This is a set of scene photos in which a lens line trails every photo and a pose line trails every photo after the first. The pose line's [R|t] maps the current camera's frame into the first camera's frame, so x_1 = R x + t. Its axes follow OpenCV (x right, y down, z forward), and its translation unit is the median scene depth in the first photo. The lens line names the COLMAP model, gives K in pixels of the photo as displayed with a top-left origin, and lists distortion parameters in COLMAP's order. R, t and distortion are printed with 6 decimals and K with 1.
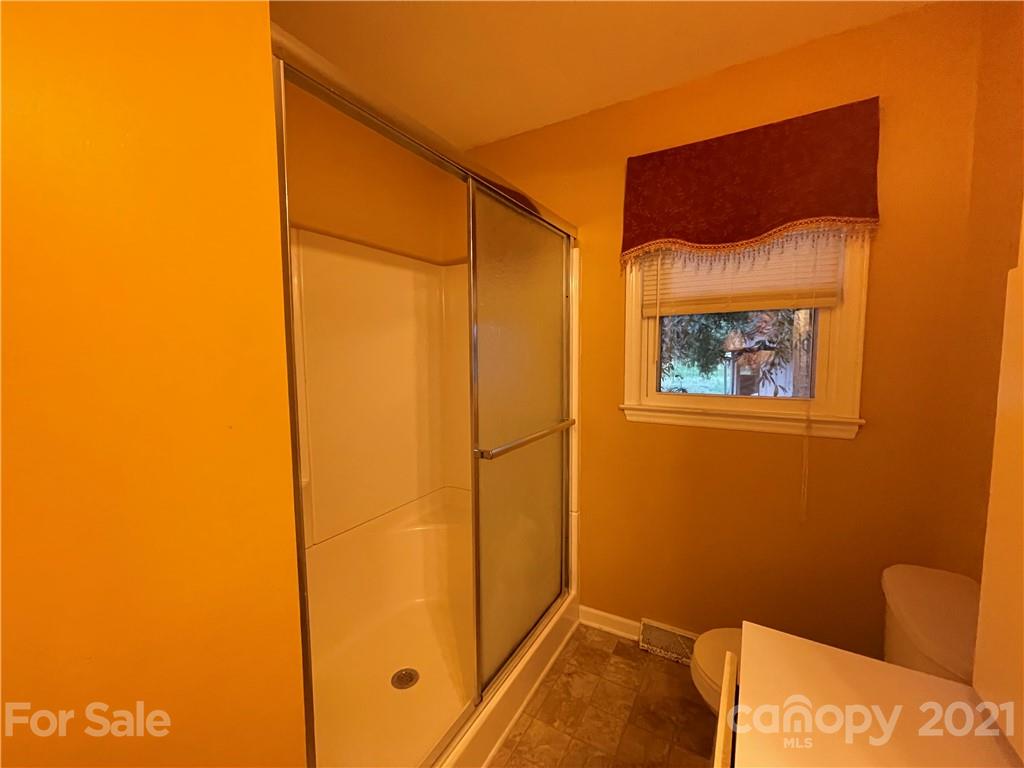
lens RADIAL K [[412.4, 0, 509.3], [0, 412.4, 386.2], [0, 0, 1]] dist [-0.001487, 0.000249]
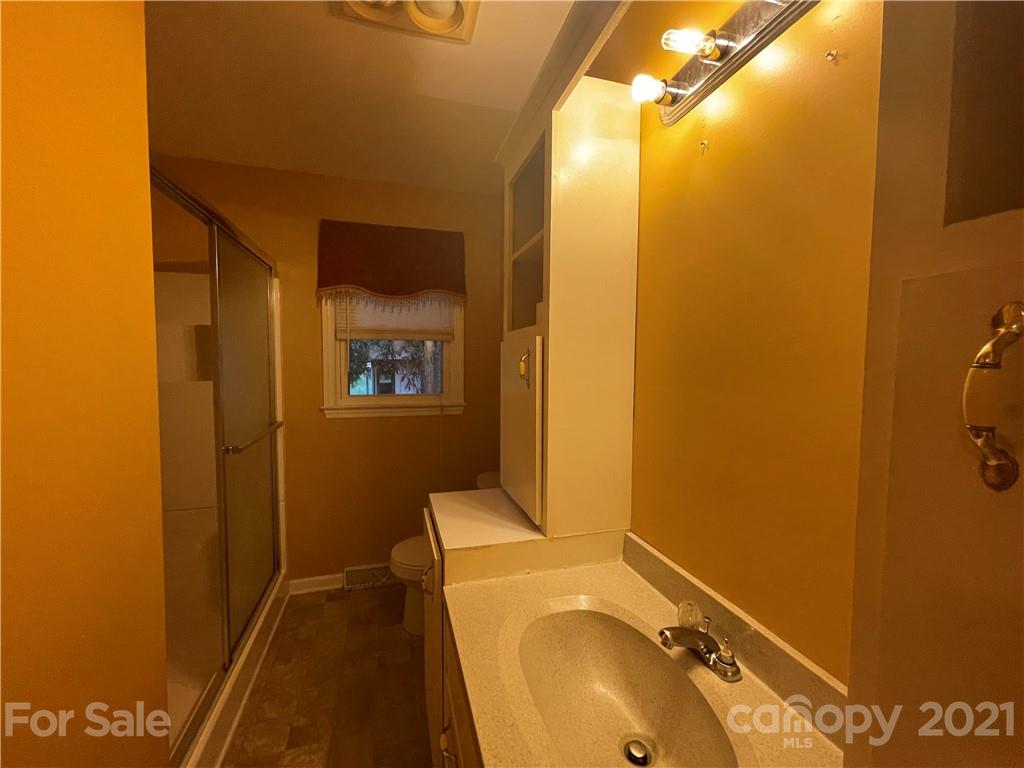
lens RADIAL K [[412.4, 0, 510.2], [0, 412.4, 384.3], [0, 0, 1]] dist [-0.001487, 0.000249]
pose [[0.677061, -0.028156, 0.735388, -0.278378], [0.049746, 0.998733, -0.007561, 0.015814], [-0.734243, 0.041702, 0.677604, -0.308293]]
